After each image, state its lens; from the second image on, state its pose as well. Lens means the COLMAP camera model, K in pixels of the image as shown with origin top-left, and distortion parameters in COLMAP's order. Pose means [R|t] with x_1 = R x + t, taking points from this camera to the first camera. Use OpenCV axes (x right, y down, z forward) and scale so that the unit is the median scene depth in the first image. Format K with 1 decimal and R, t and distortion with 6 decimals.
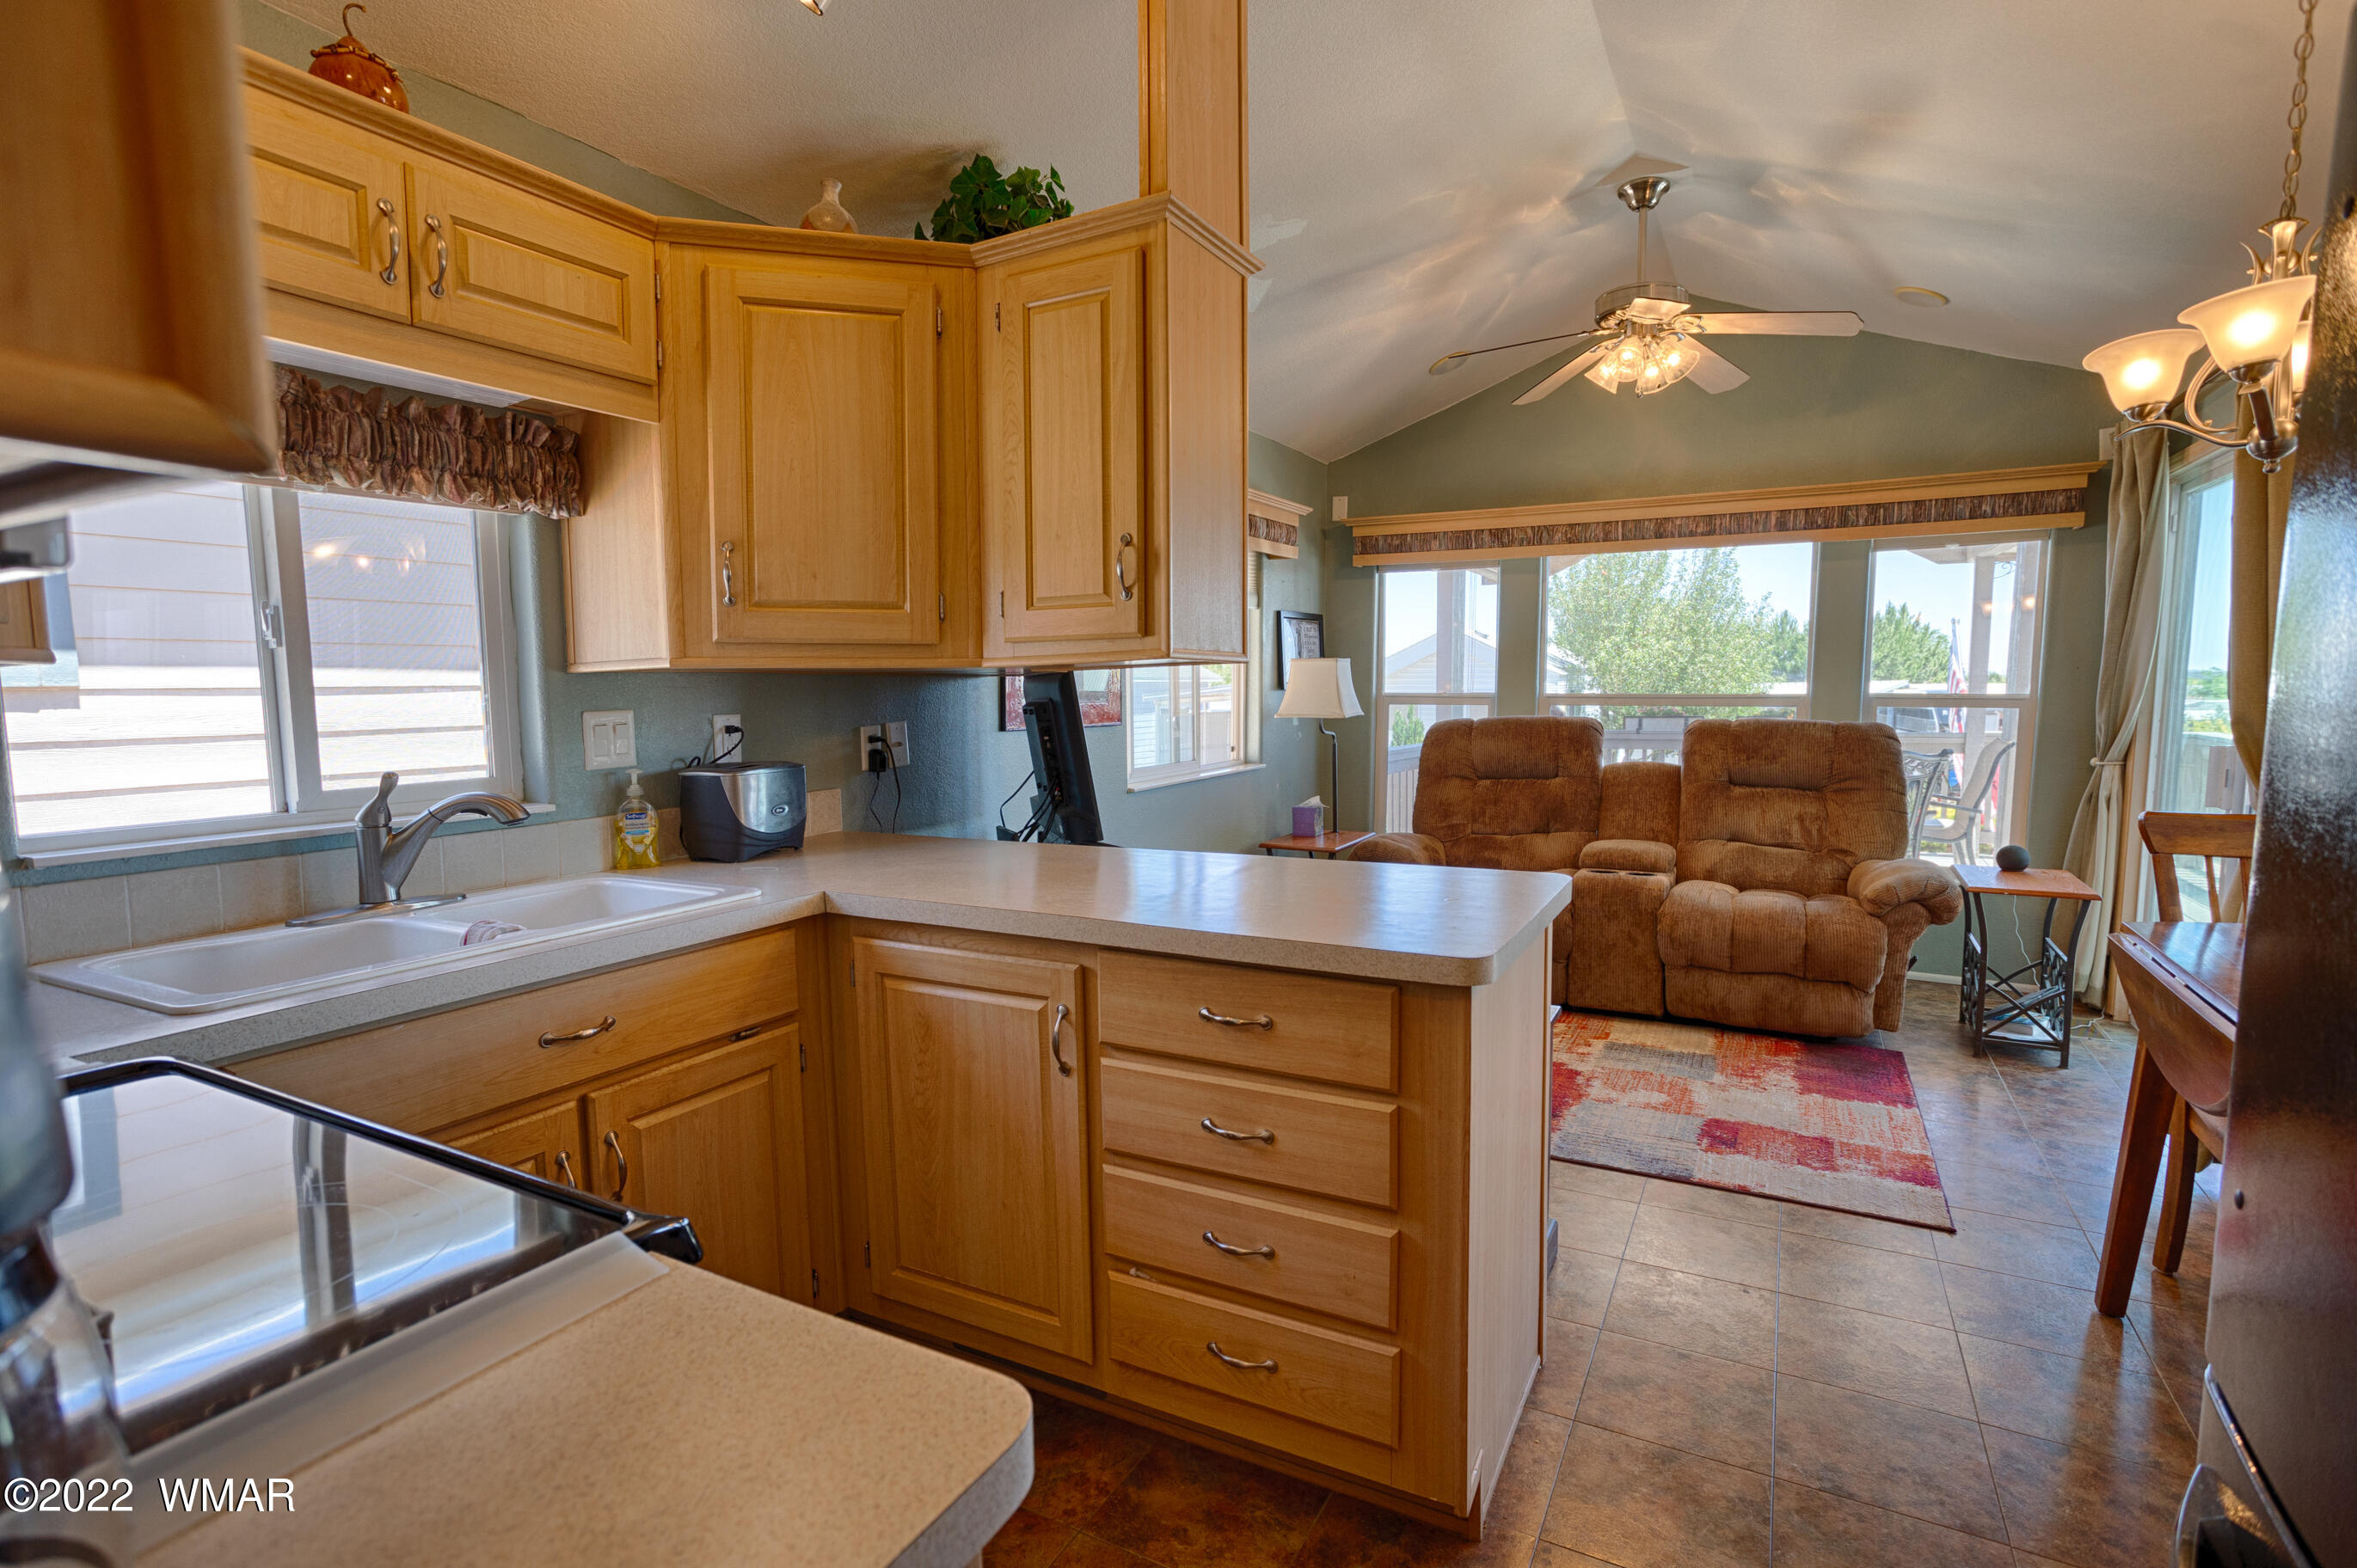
lens RADIAL K [[1124.8, 0, 1162.2], [0, 1124.8, 771.7], [0, 0, 1]] dist [-0.003633, 0.000002]
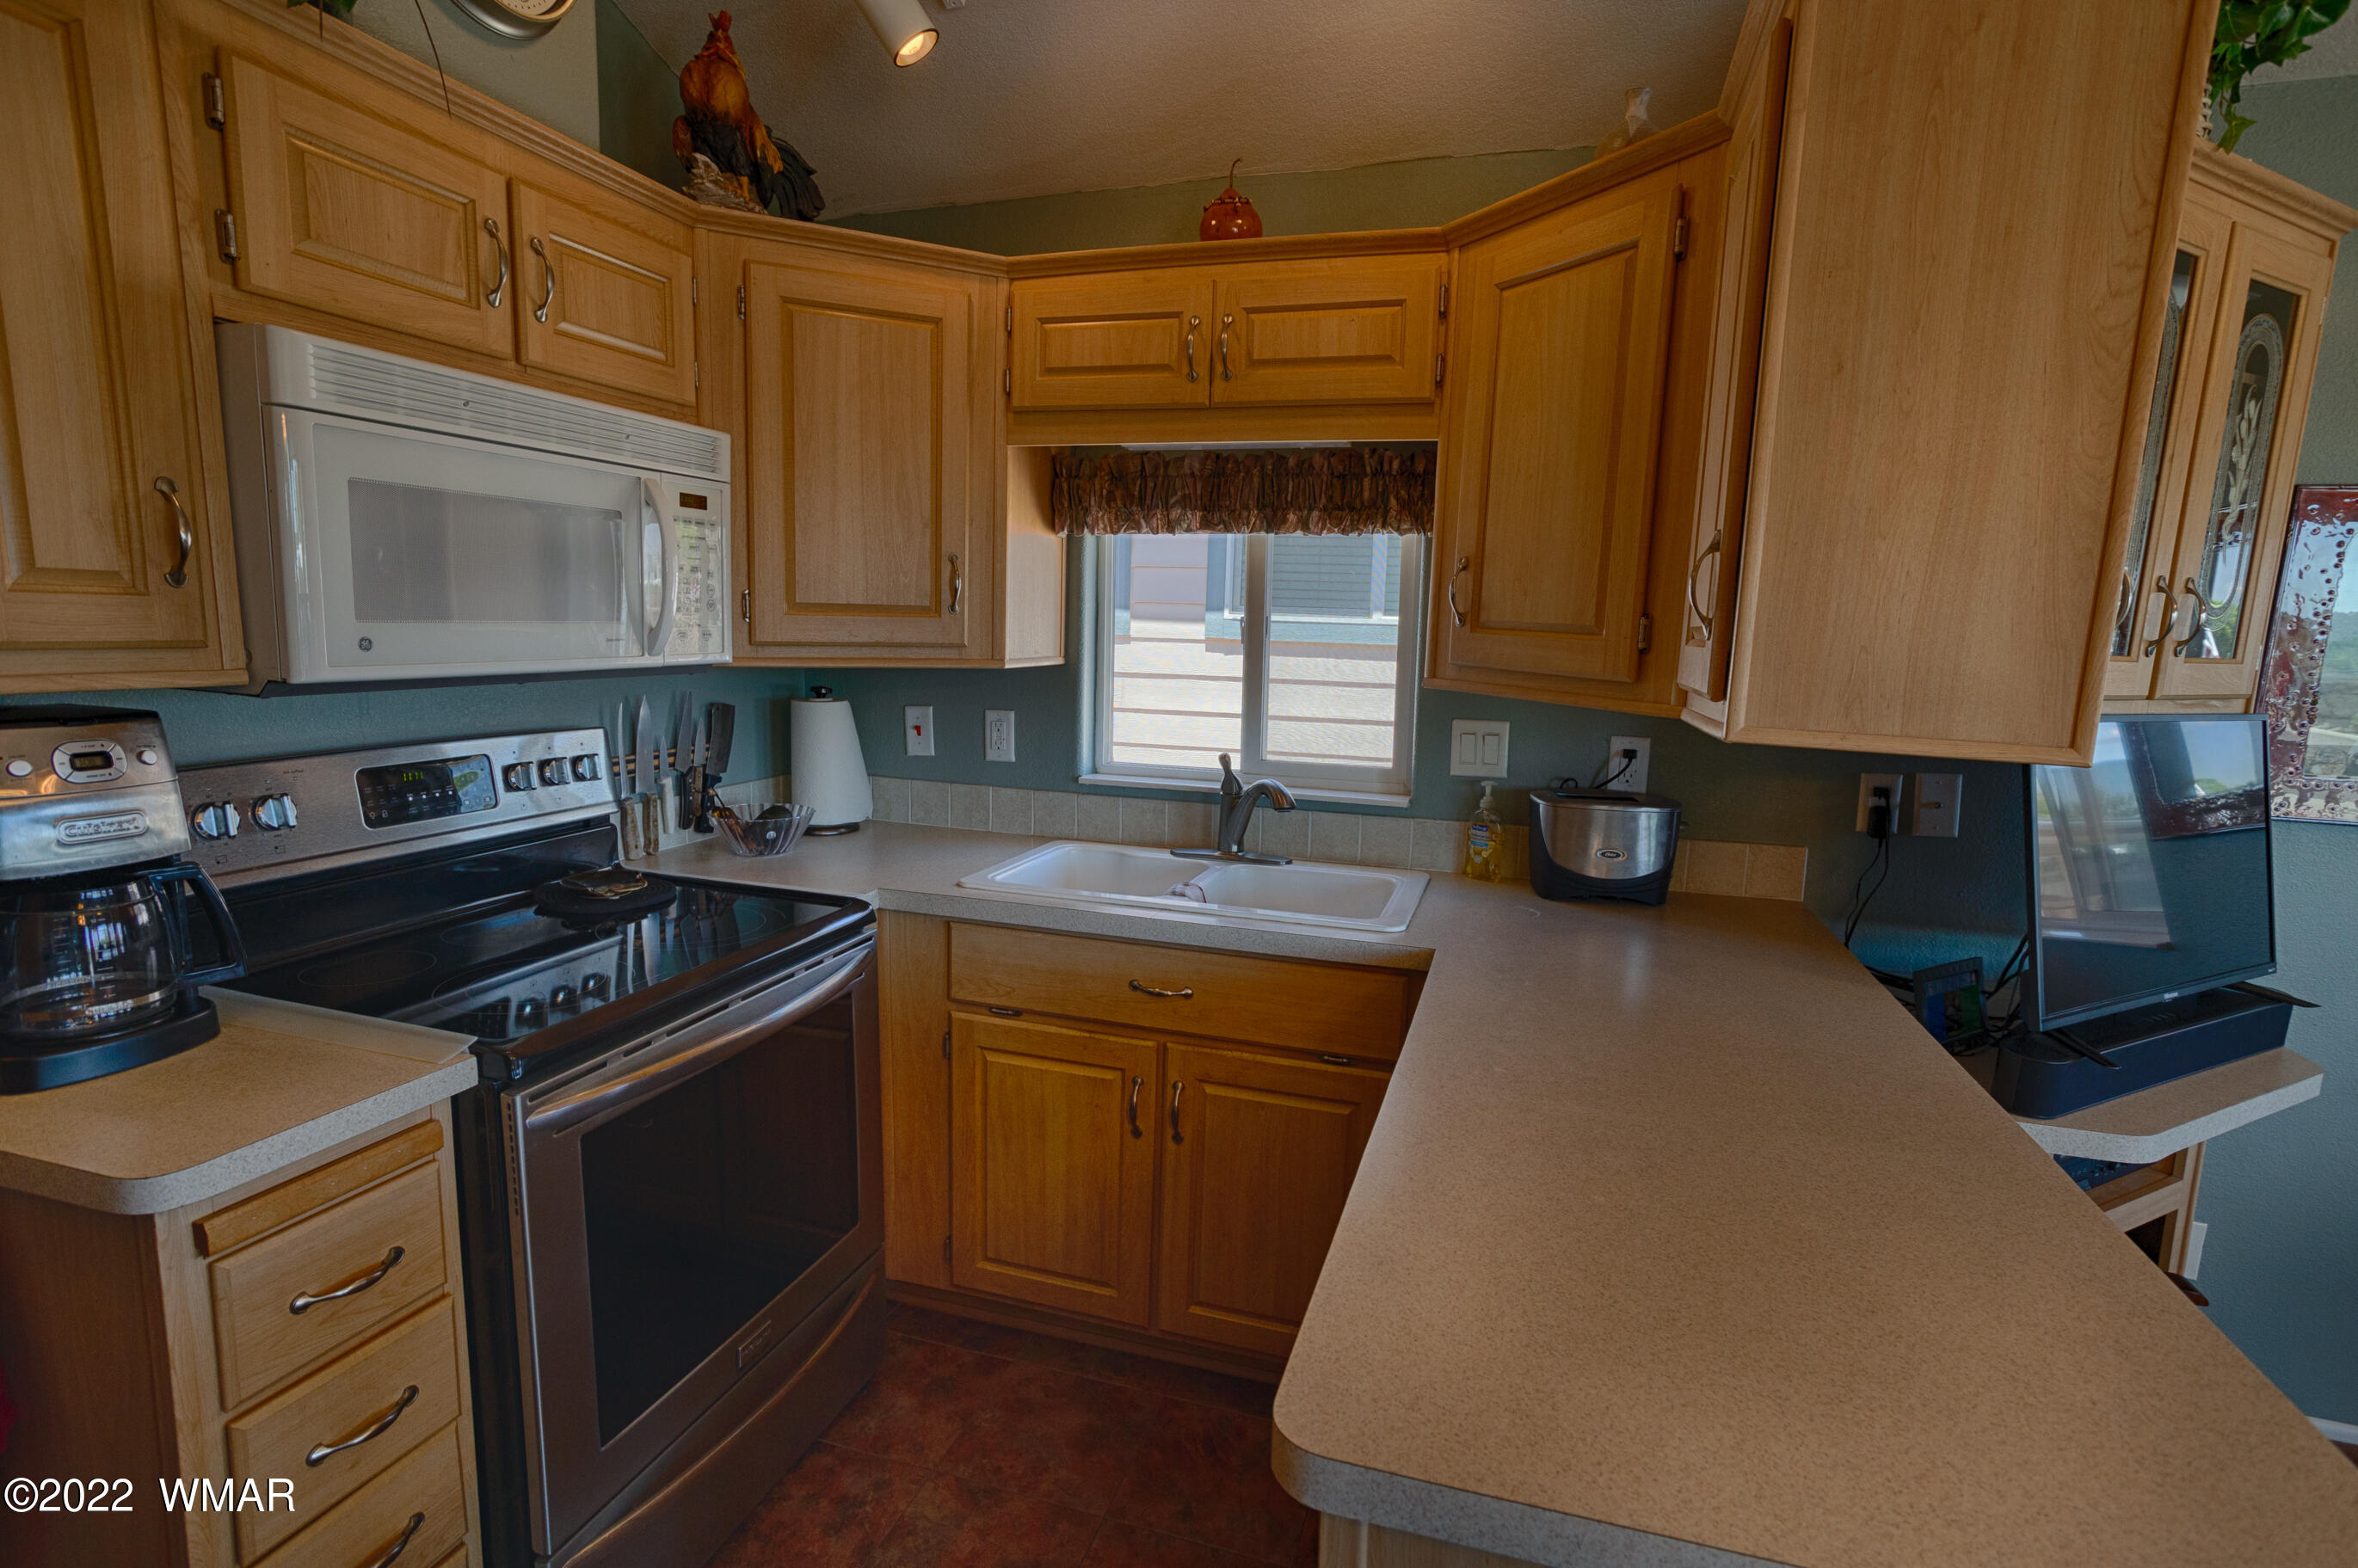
lens RADIAL K [[1125.4, 0, 1162.7], [0, 1125.4, 771.7], [0, 0, 1]] dist [-0.003633, 0.000002]
pose [[0.228732, 0.155066, -0.961060, 0.491560], [-0.109357, 0.985076, 0.132914, -0.129654], [0.967328, 0.074697, 0.242275, 0.554522]]
